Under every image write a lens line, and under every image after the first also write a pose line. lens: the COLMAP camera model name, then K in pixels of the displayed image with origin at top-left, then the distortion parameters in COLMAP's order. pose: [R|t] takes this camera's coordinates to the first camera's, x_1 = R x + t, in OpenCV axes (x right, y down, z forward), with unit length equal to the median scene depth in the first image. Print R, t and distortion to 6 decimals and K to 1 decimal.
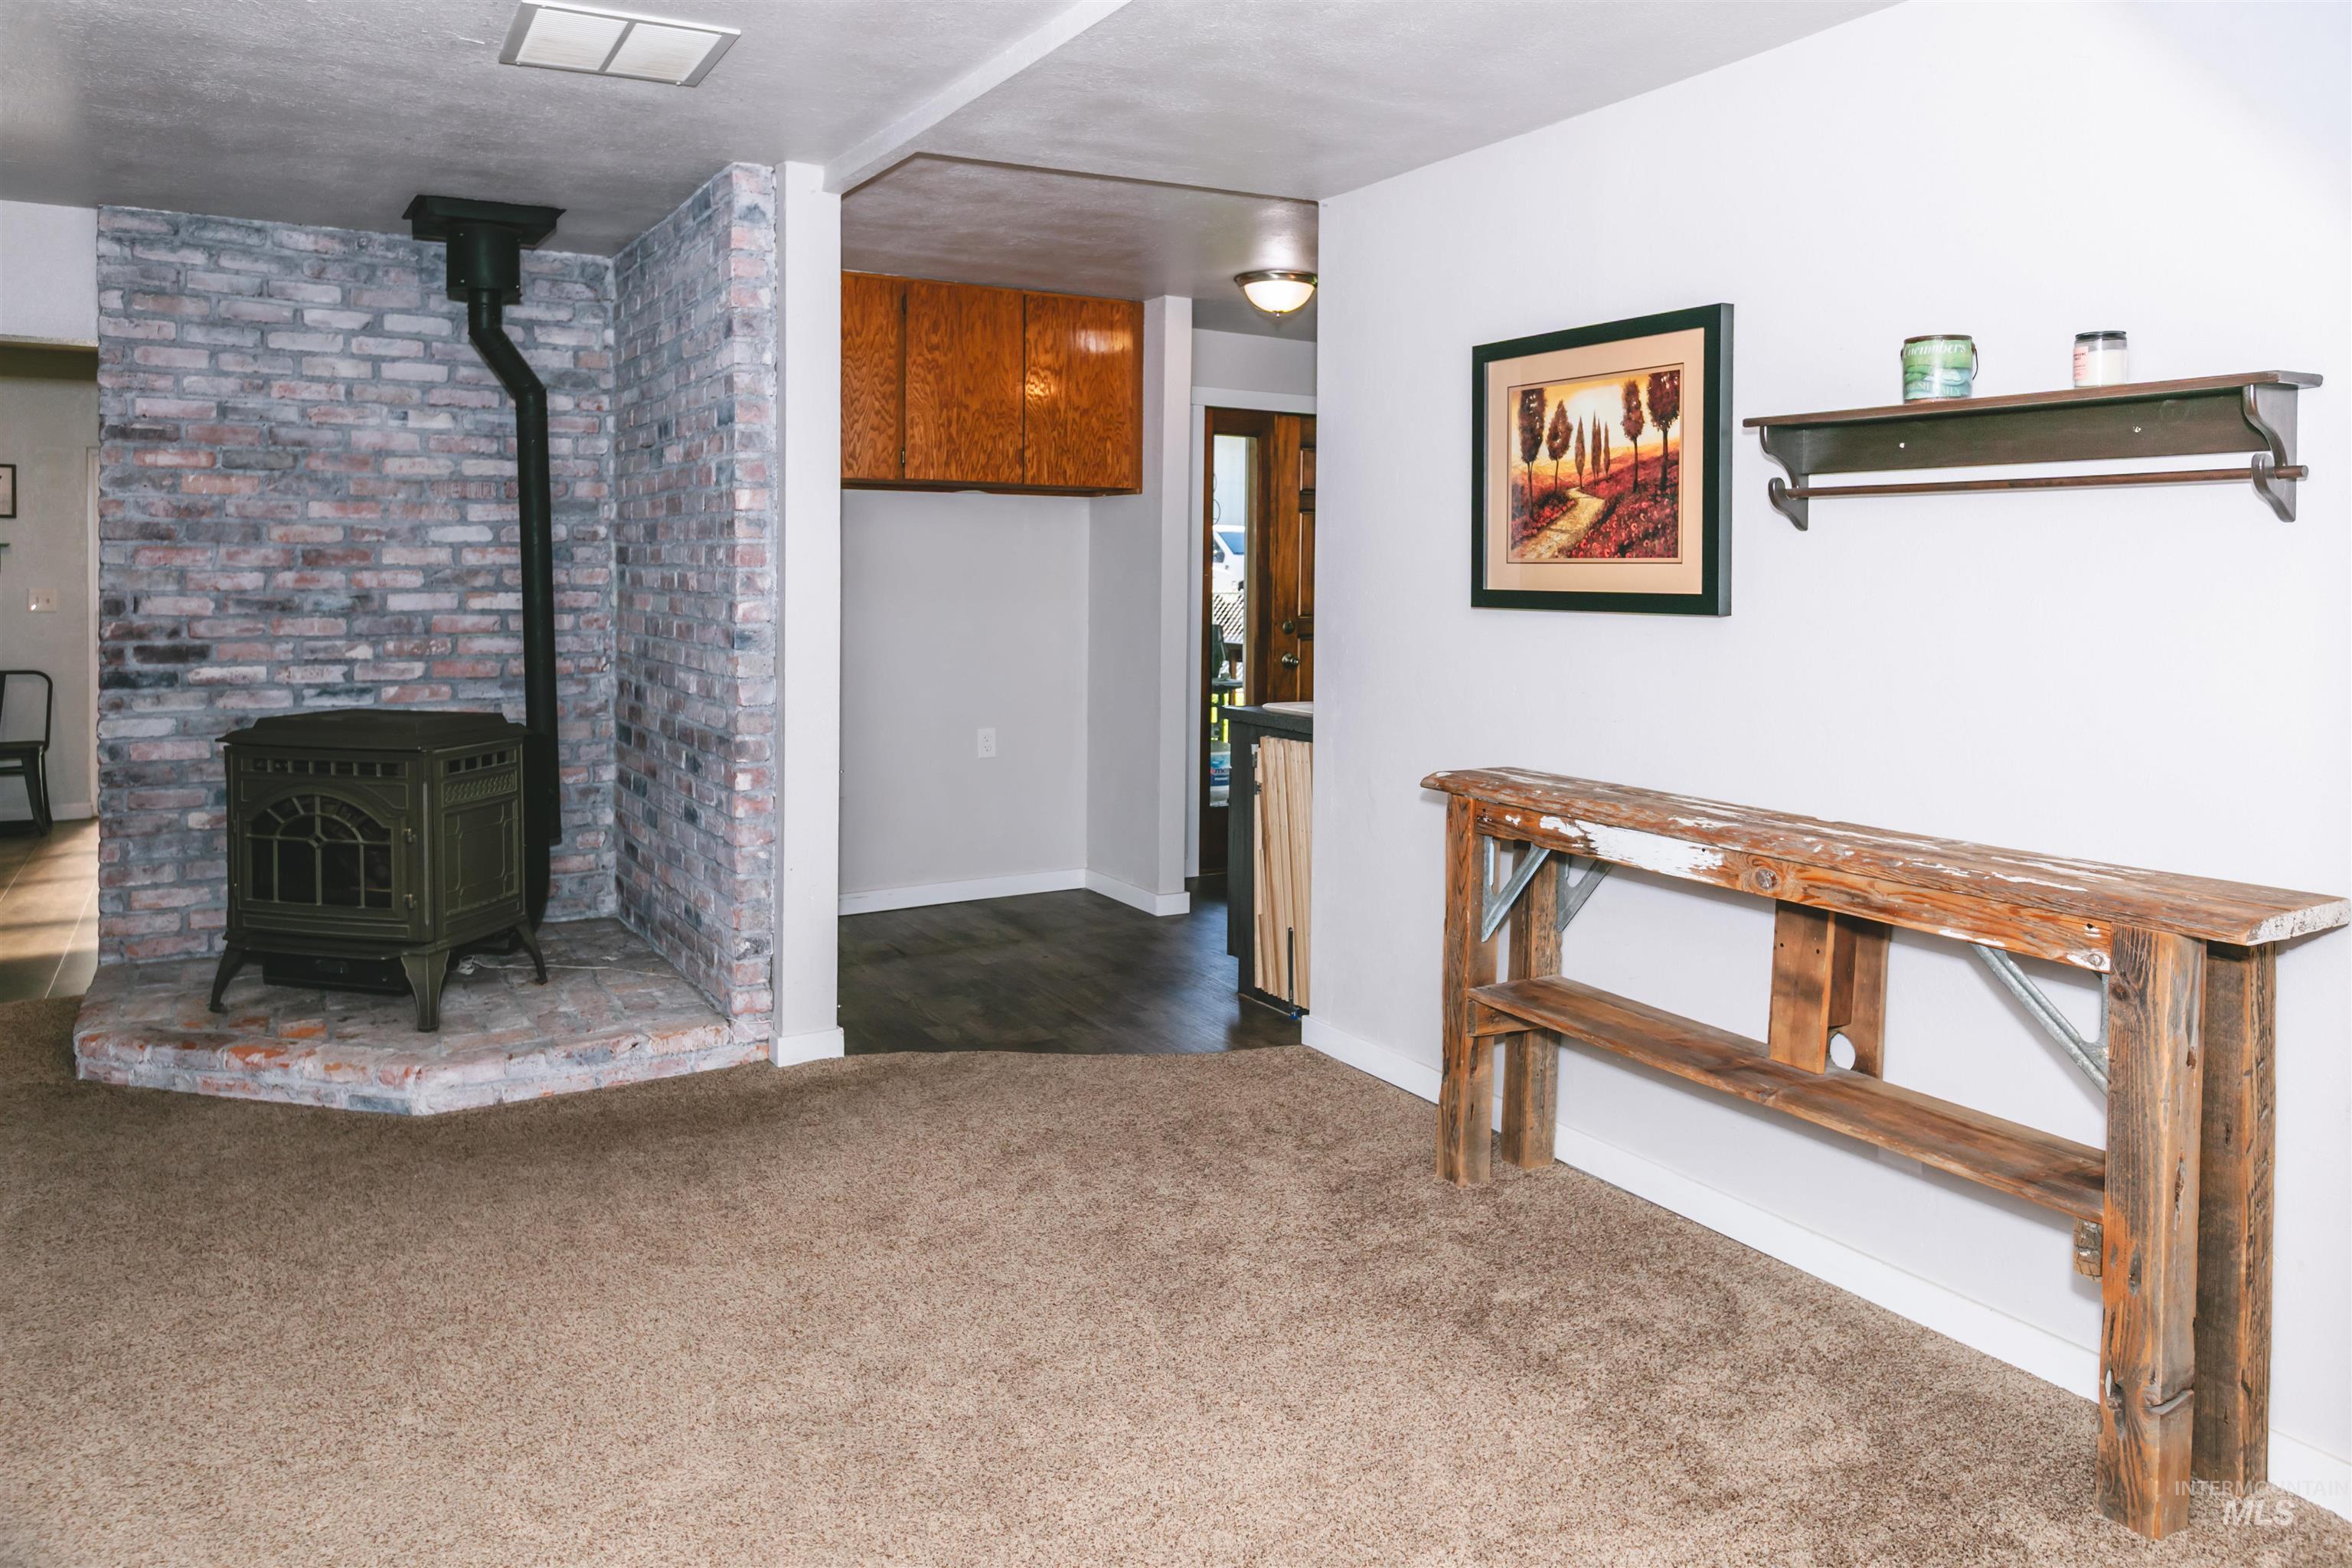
lens RADIAL K [[1574.2, 0, 1196.7], [0, 1574.2, 604.3], [0, 0, 1]] dist [0.005443, 0.002608]
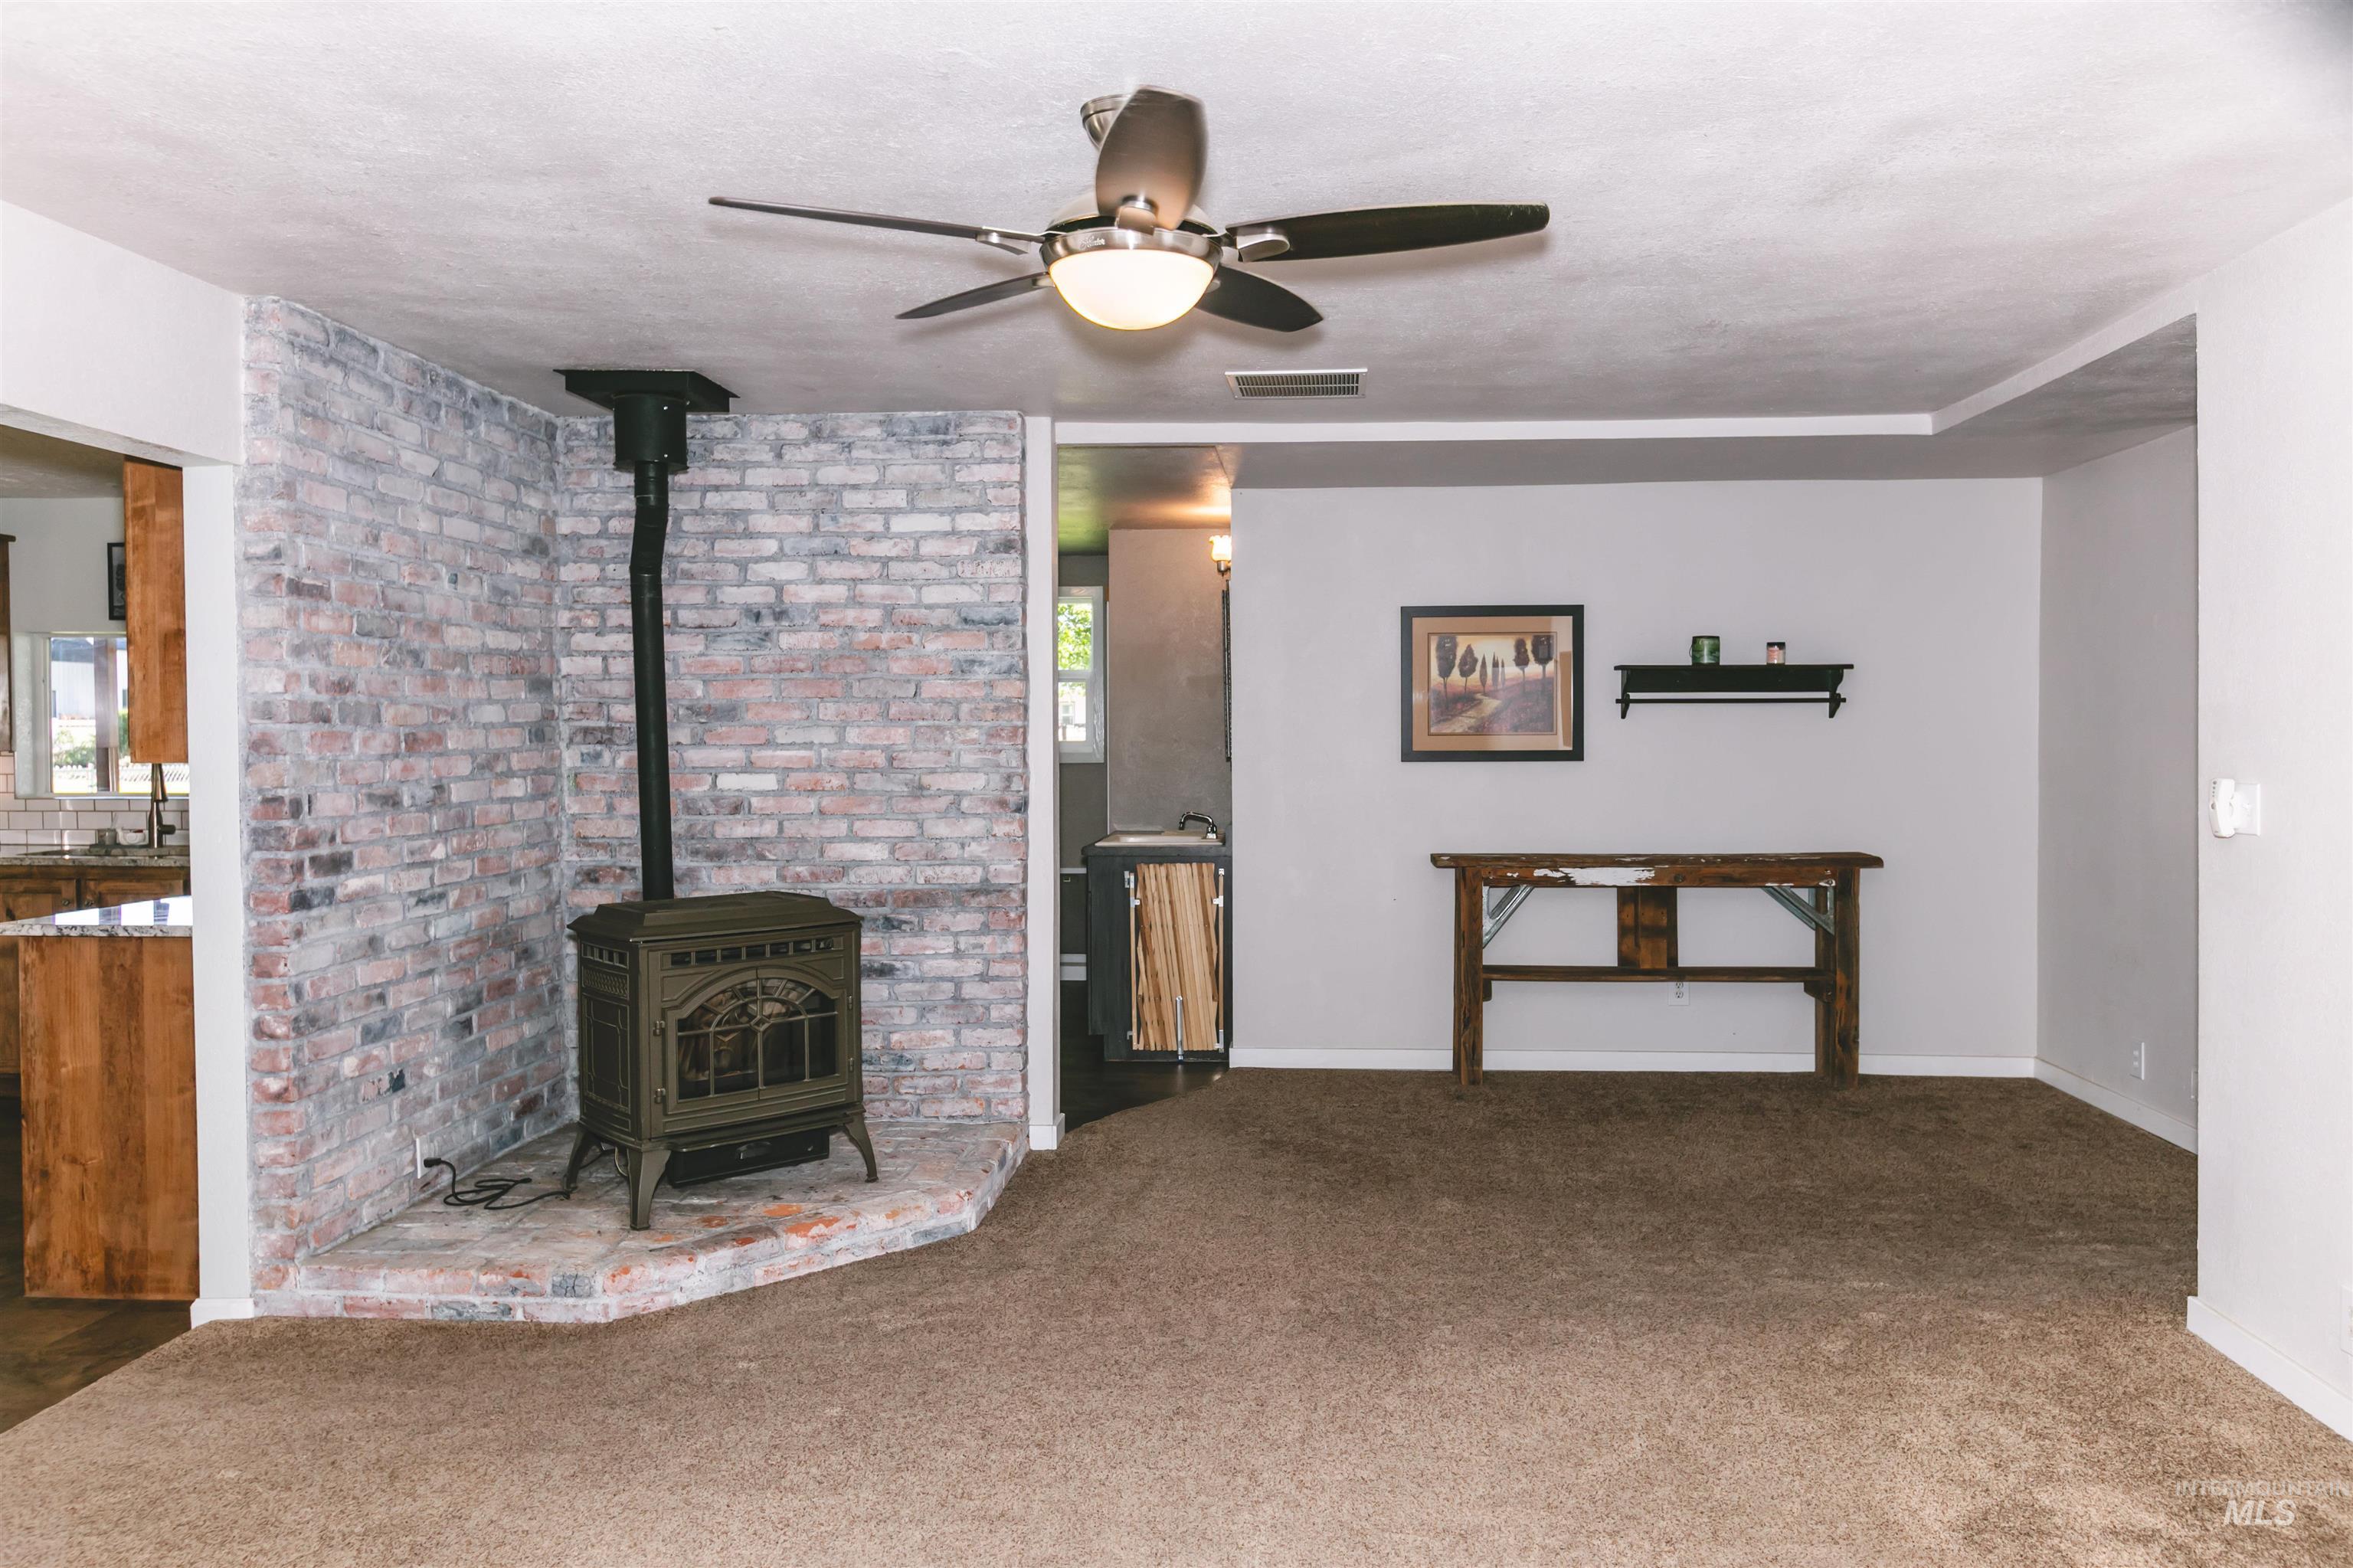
lens RADIAL K [[1649.7, 0, 1176.5], [0, 1649.7, 784.0], [0, 0, 1]] dist [0.001753, 0.001605]
pose [[0.556730, -0.035036, 0.829954, -1.611606], [0.027652, 0.999338, 0.023638, -0.025580], [-0.830233, 0.009789, 0.557330, 0.246438]]
